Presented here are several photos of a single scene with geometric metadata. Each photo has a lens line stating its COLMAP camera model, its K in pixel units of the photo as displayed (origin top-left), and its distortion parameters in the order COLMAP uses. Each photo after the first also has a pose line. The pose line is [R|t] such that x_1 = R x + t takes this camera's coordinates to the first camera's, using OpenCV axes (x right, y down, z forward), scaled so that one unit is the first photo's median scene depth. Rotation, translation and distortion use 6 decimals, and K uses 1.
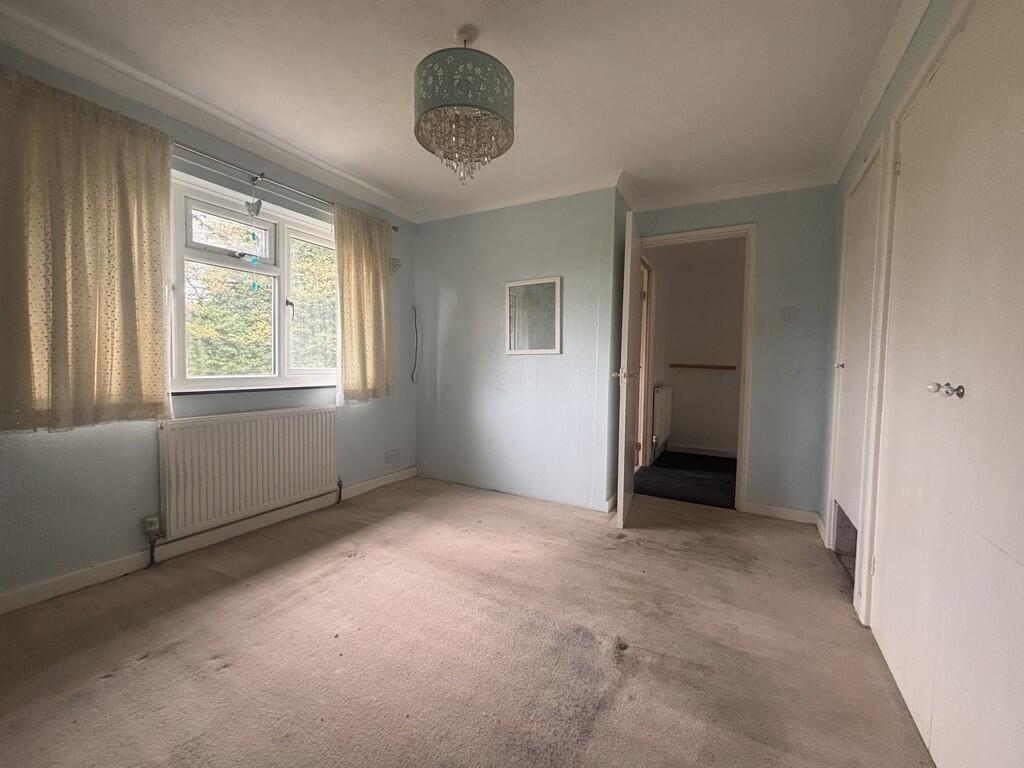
lens RADIAL K [[412.5, 0, 512.2], [0, 412.5, 382.0], [0, 0, 1]] dist [0.002411, 0.001190]
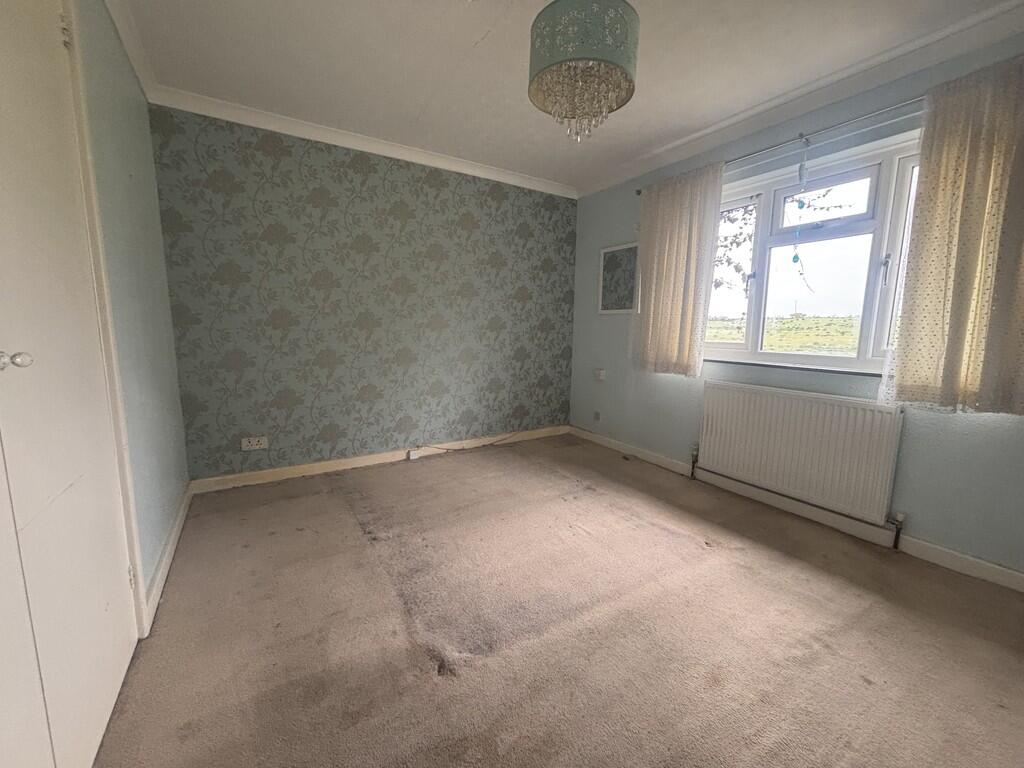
lens RADIAL K [[412.5, 0, 512.1], [0, 412.5, 384.6], [0, 0, 1]] dist [0.002411, 0.001190]
pose [[-0.485194, 0.098787, -0.868808, 0.674327], [-0.064621, 0.986830, 0.148294, -0.054132], [0.872015, 0.128095, -0.472420, 1.117424]]
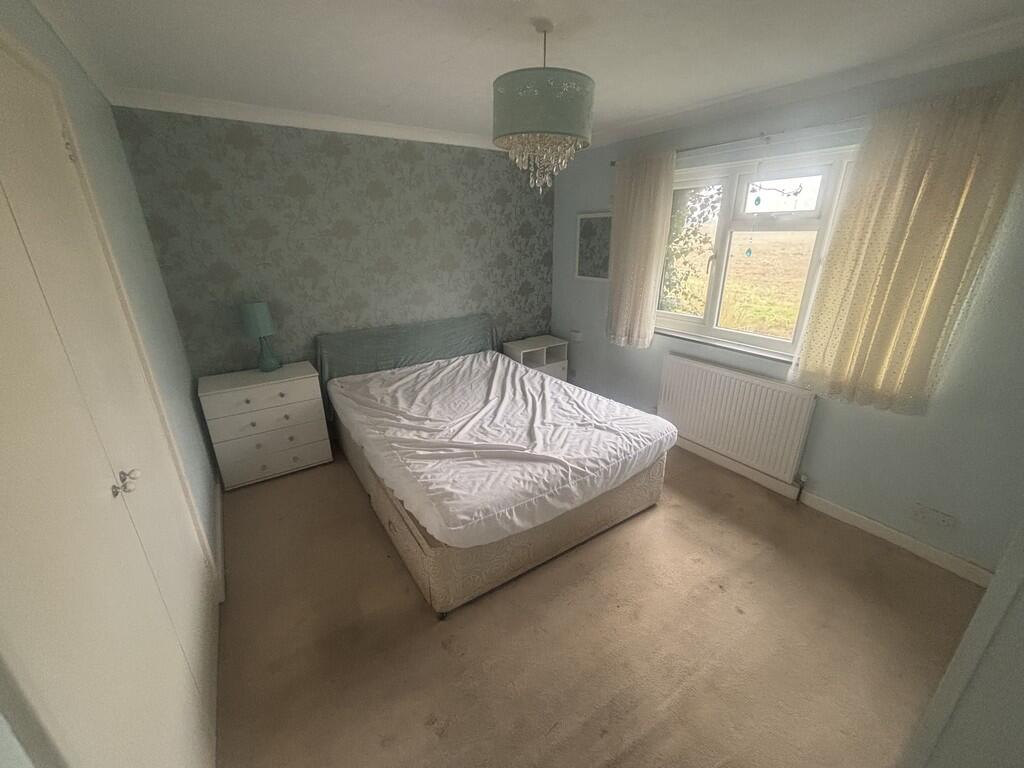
lens RADIAL K [[412.5, 0, 512.4], [0, 412.5, 384.5], [0, 0, 1]] dist [0.002411, 0.001190]
pose [[-0.461353, 0.295502, -0.836560, 0.750527], [-0.042799, 0.934393, 0.353663, -0.314840], [0.886184, 0.198967, -0.418438, 1.186770]]
